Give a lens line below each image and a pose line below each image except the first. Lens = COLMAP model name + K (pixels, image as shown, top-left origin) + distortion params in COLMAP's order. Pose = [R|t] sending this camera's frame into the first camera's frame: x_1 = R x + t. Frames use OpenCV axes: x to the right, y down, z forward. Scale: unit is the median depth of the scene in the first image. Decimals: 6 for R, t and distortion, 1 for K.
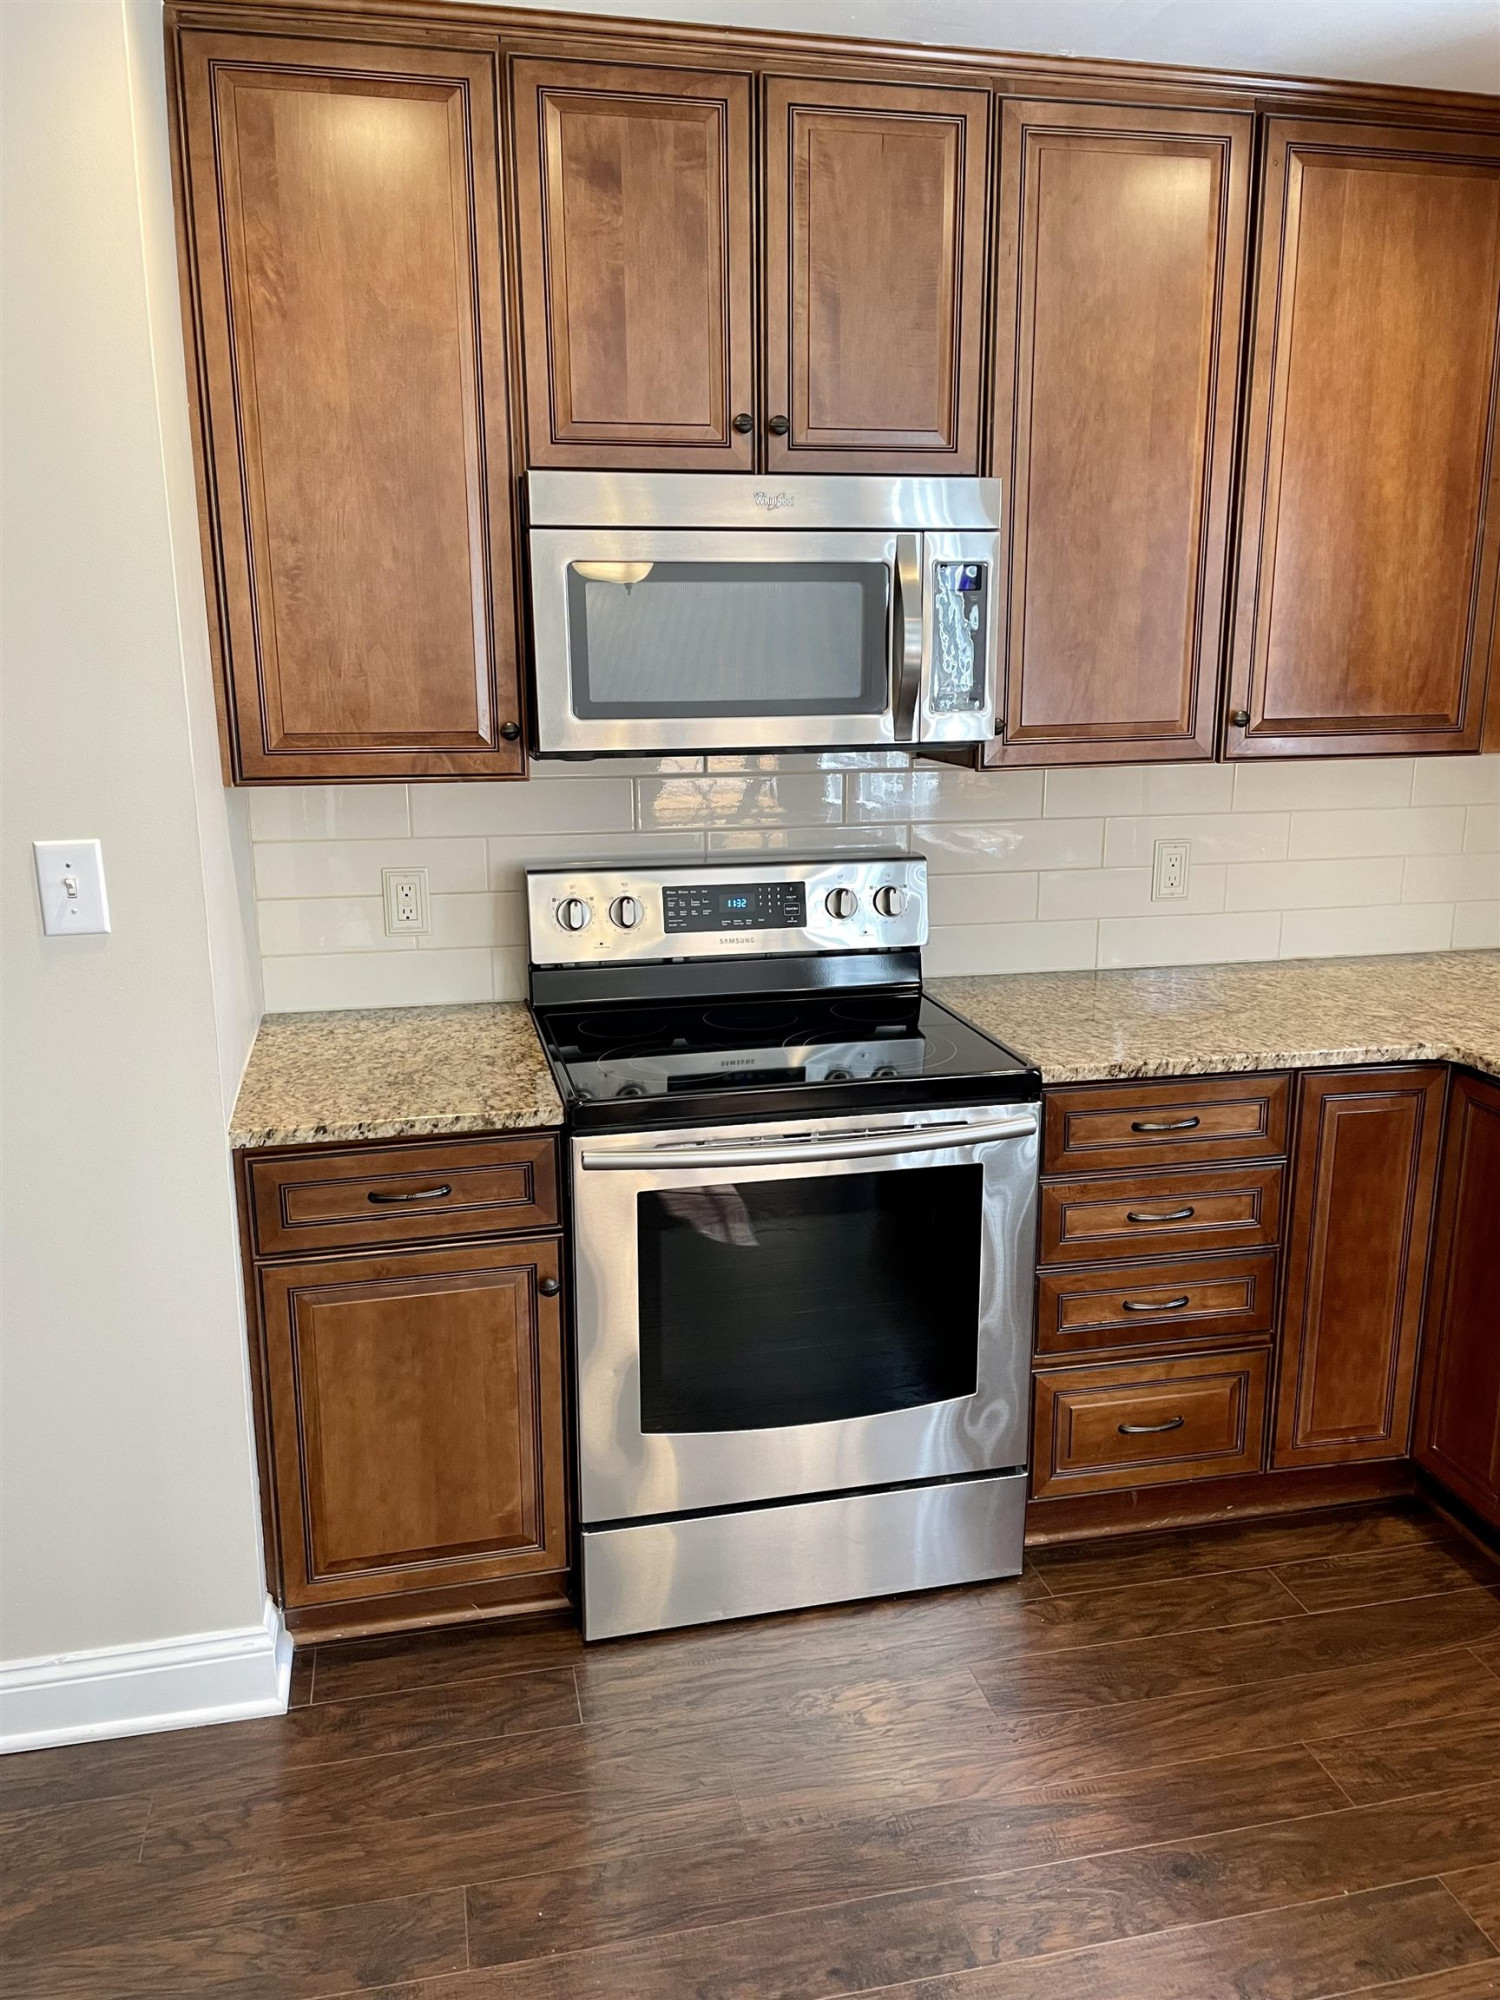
lens RADIAL K [[1502.7, 0, 761.1], [0, 1502.7, 1001.4], [0, 0, 1]] dist [0.097404, -0.126377]
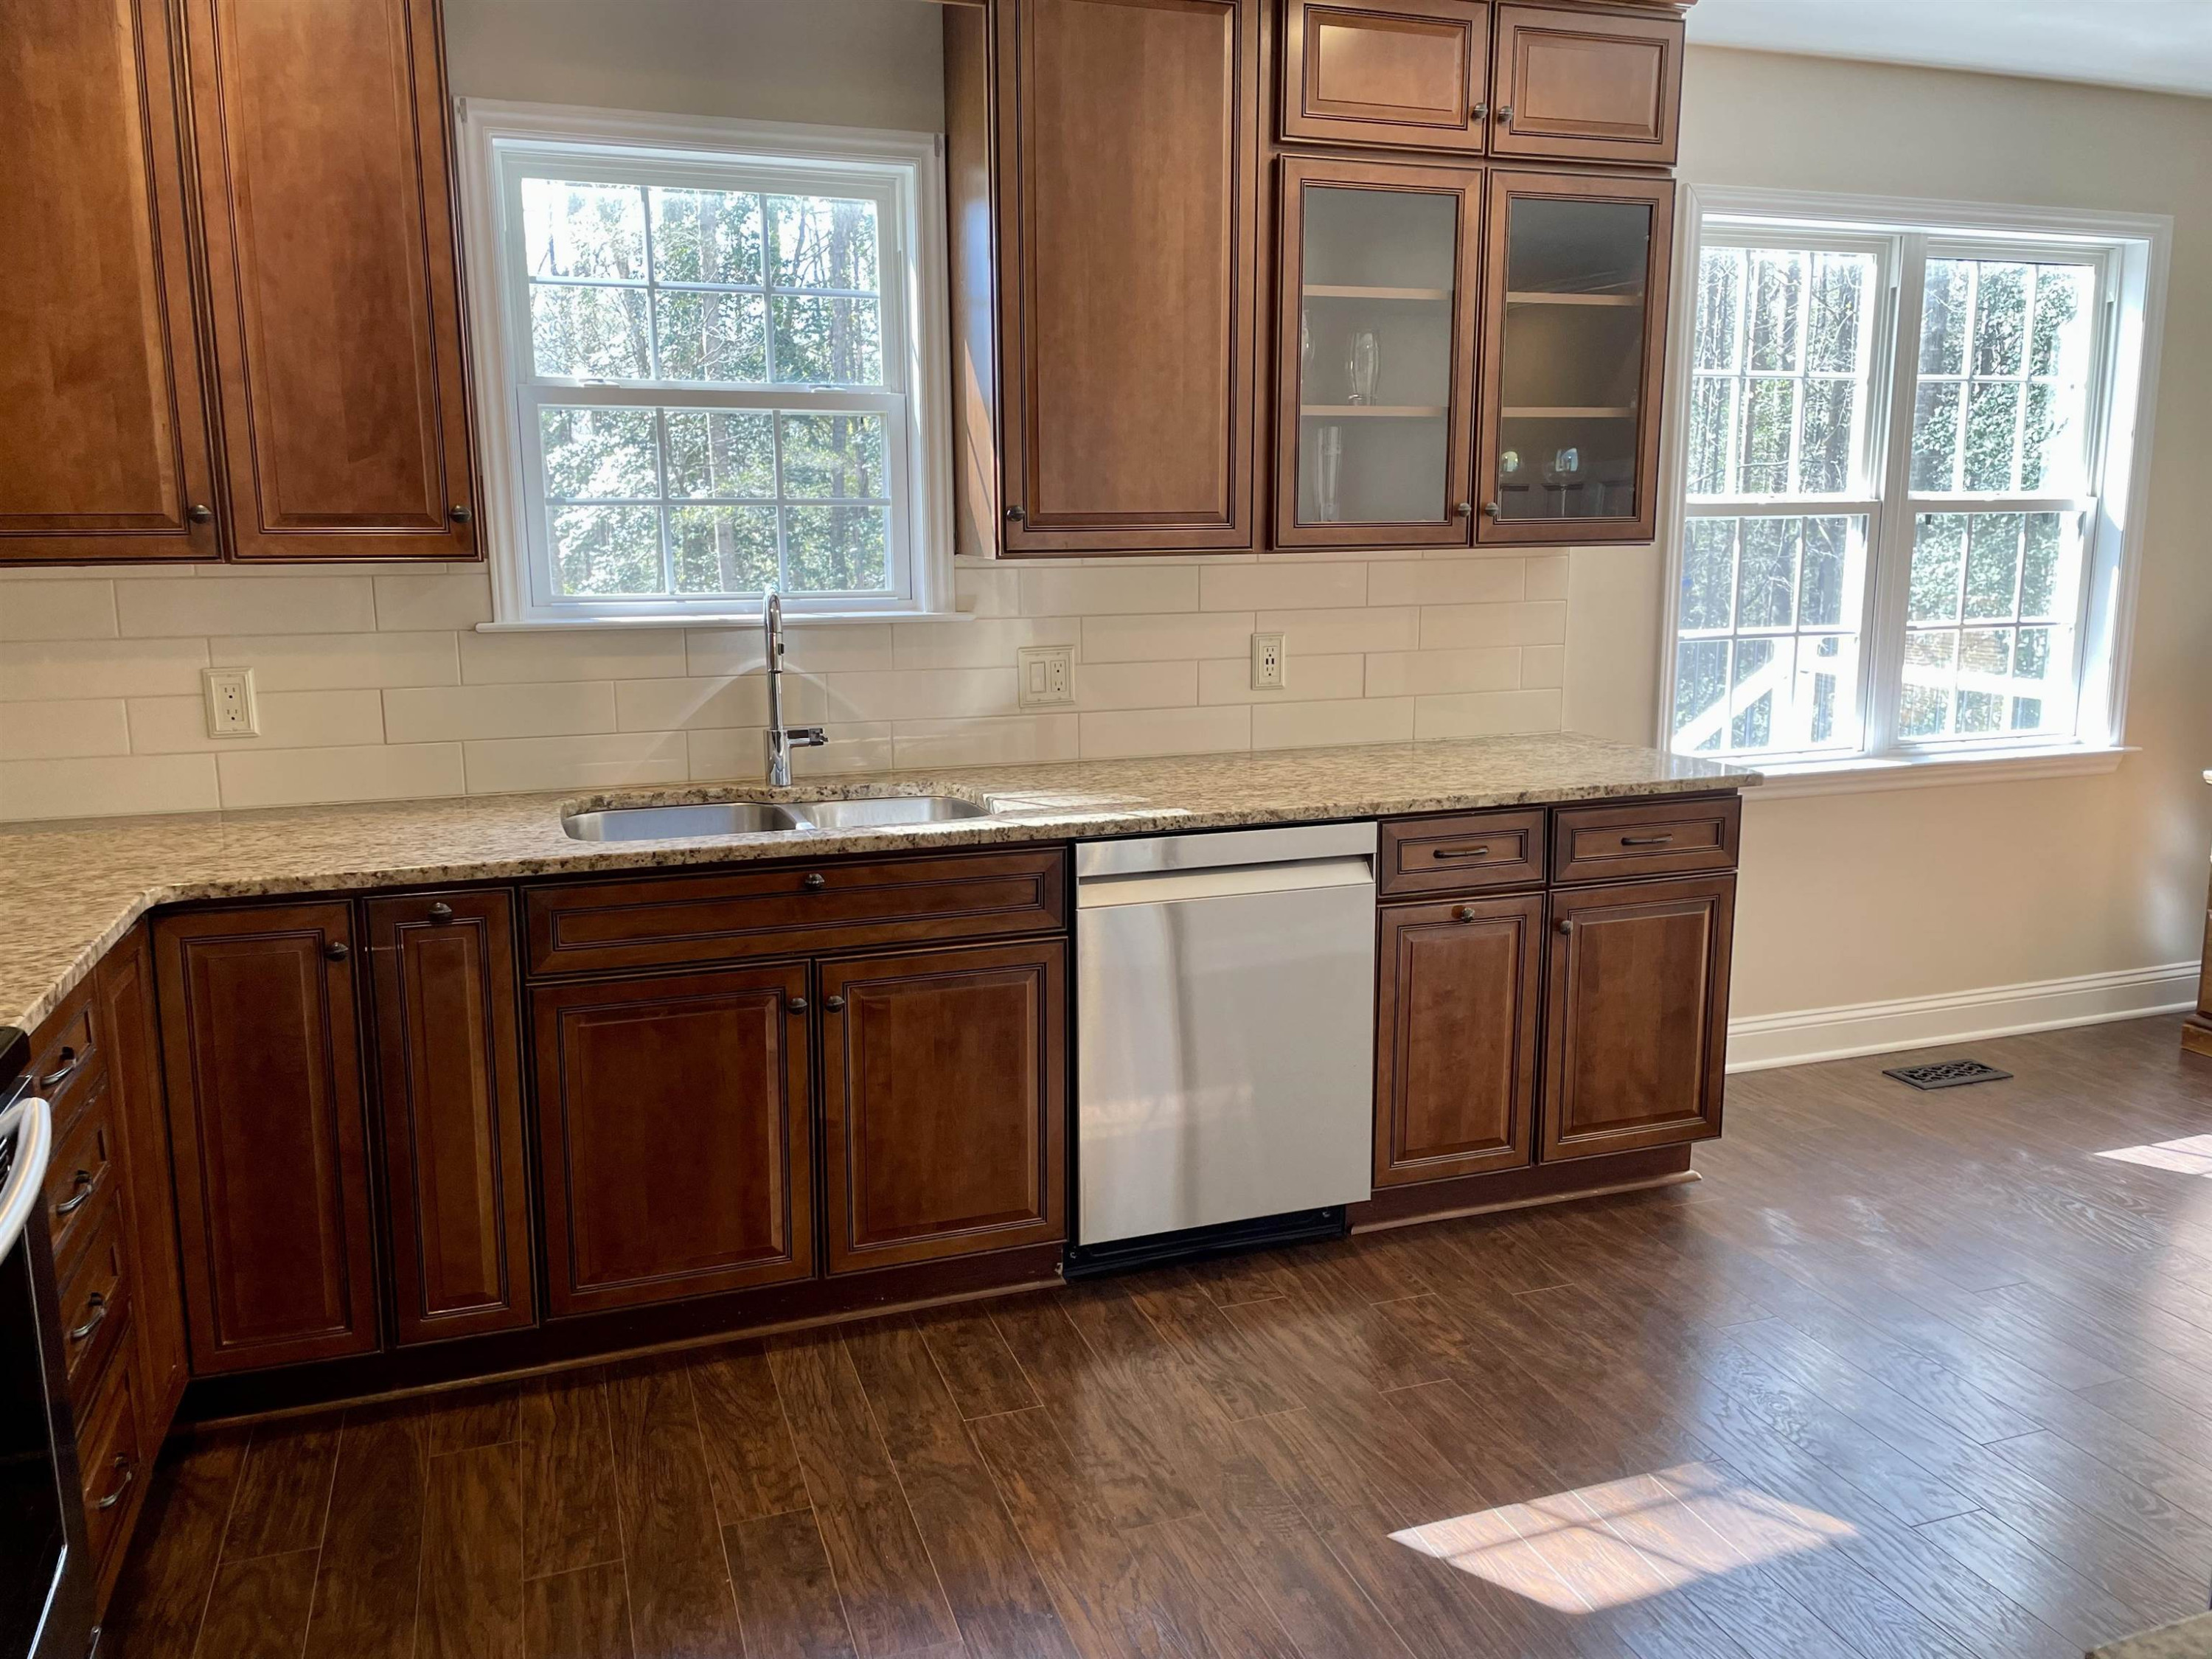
lens RADIAL K [[1662.0, 0, 1114.0], [0, 1662.0, 813.8], [0, 0, 1]] dist [0.097404, -0.126377]
pose [[-0.115339, -0.172357, 0.978259, -0.566895], [0.232207, 0.952866, 0.195261, -0.075103], [-0.965804, 0.249680, -0.069880, 0.551415]]
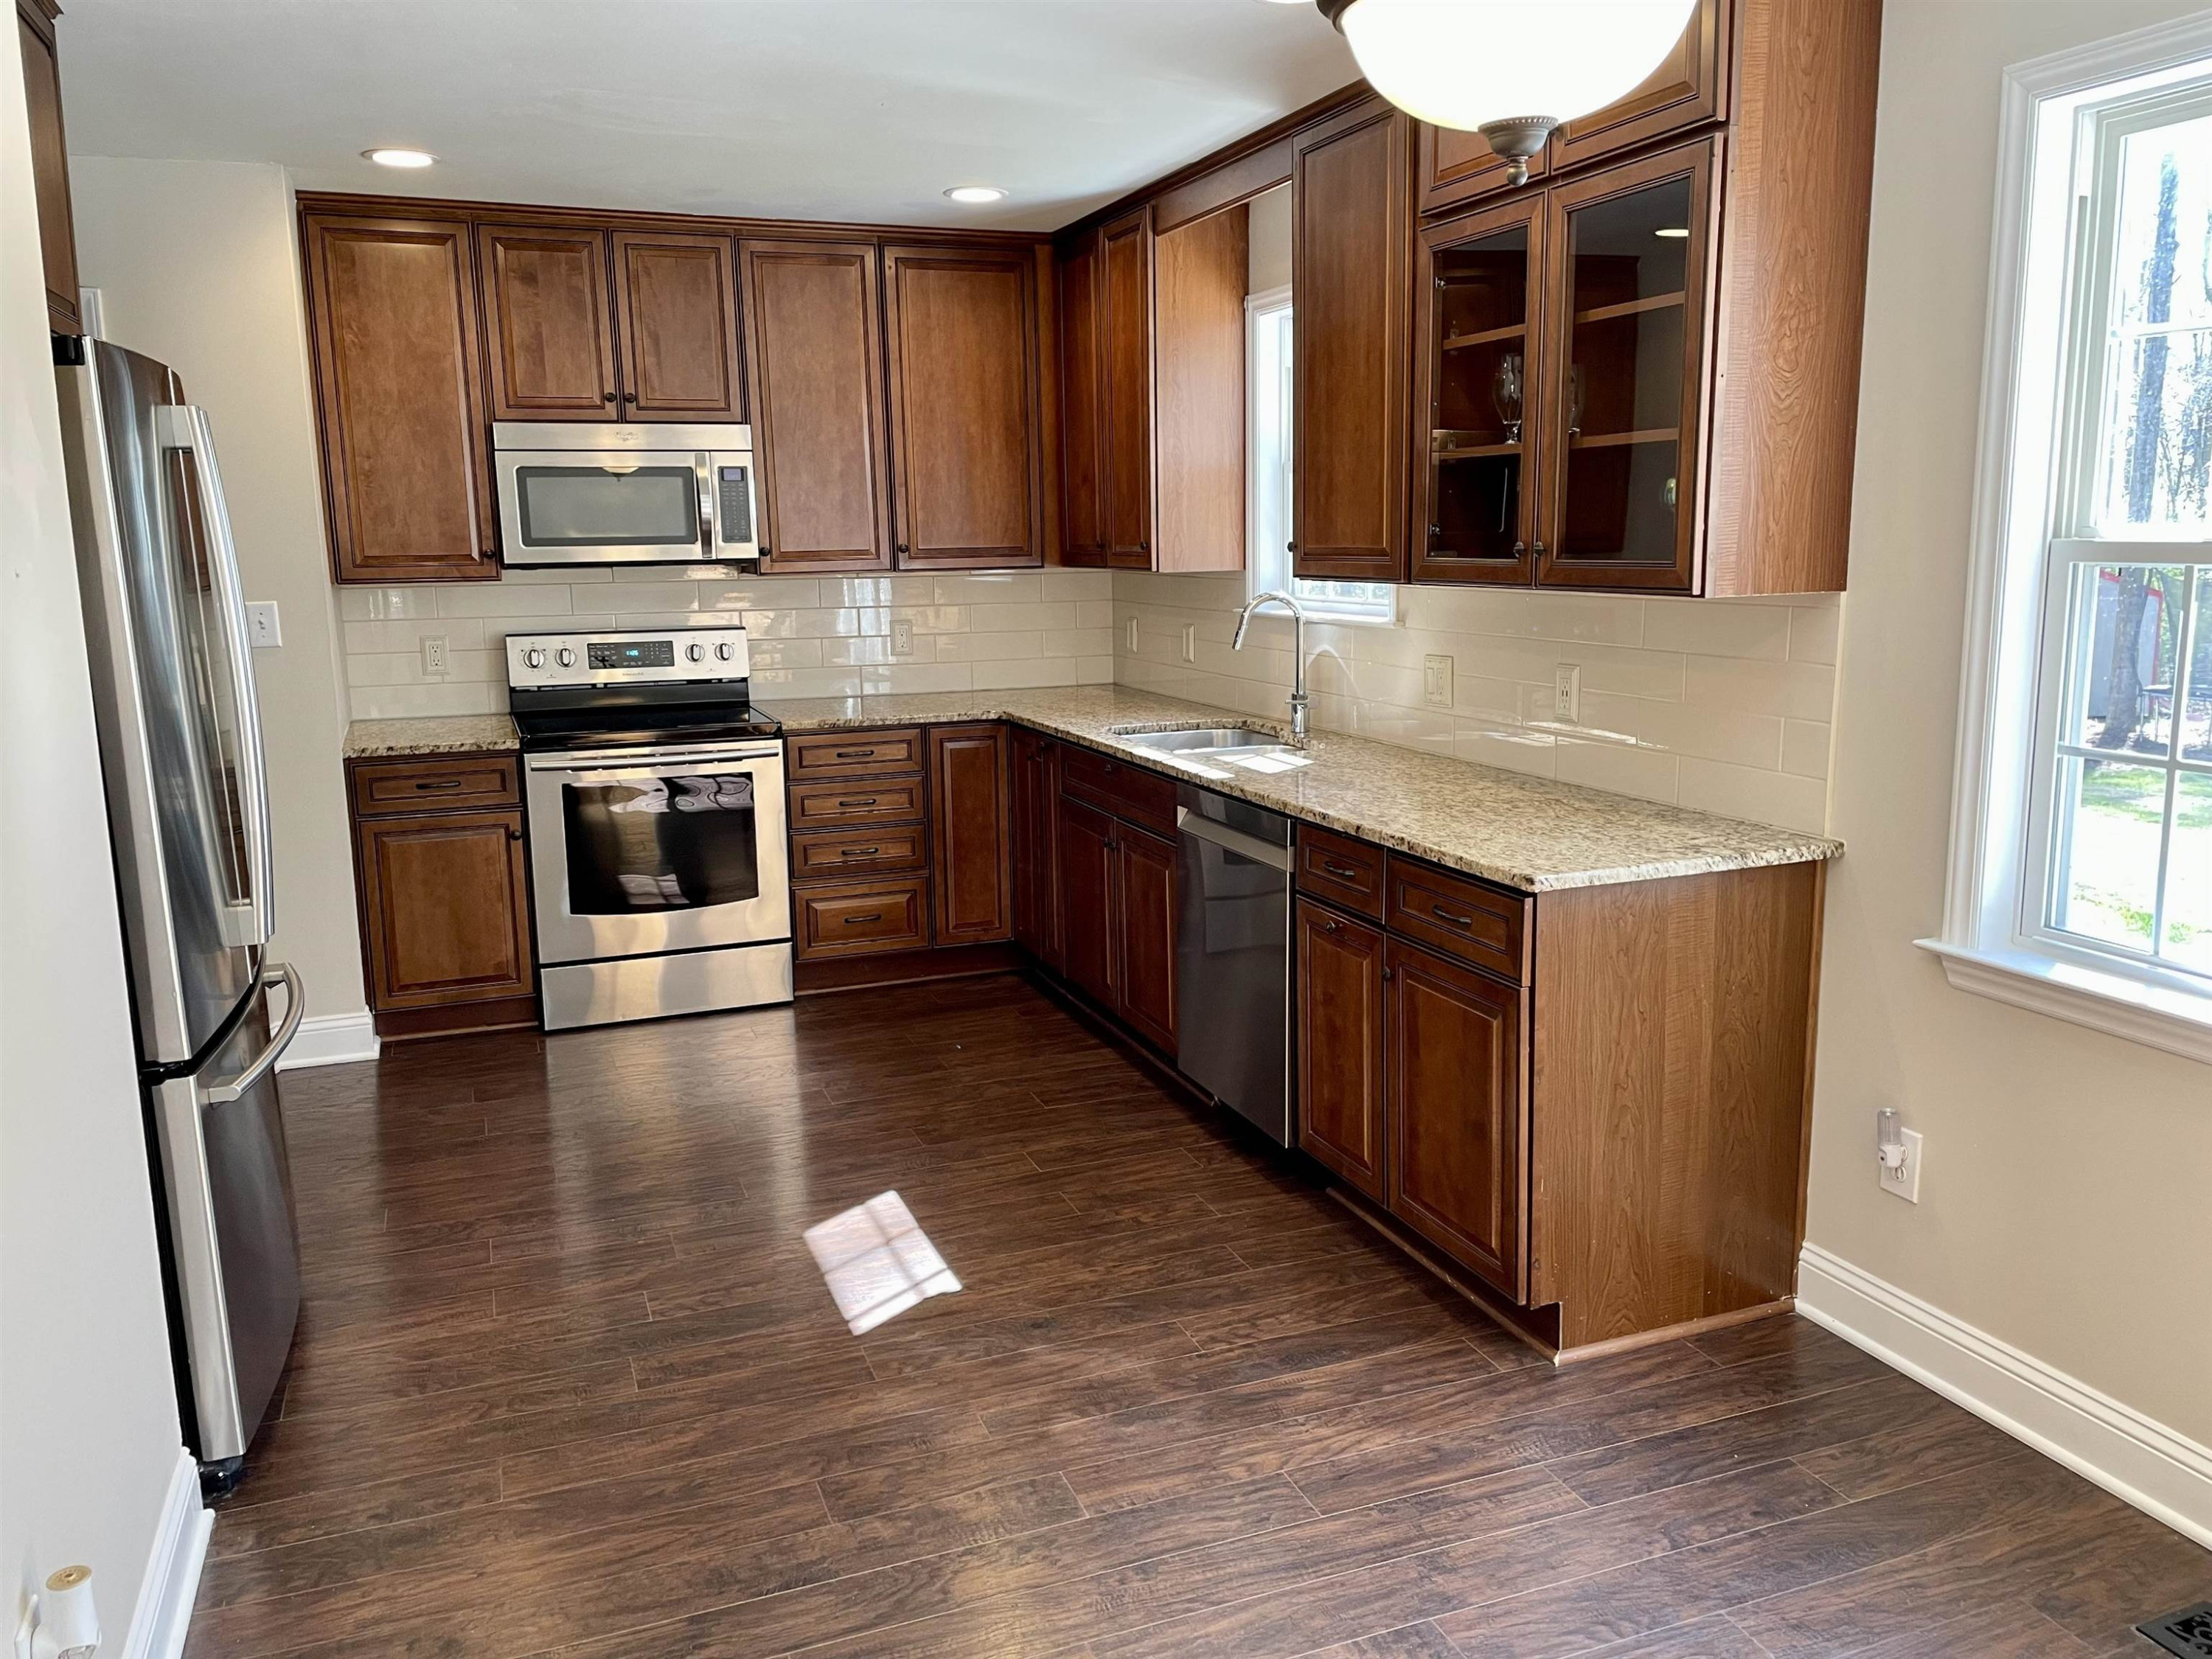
lens RADIAL K [[1662.0, 0, 1114.0], [0, 1662.0, 813.8], [0, 0, 1]] dist [0.097404, -0.126377]
pose [[0.989188, -0.036812, 0.141955, 0.296185], [0.045059, 0.997451, -0.055328, 0.296896], [-0.139557, 0.061126, 0.988326, -1.171269]]
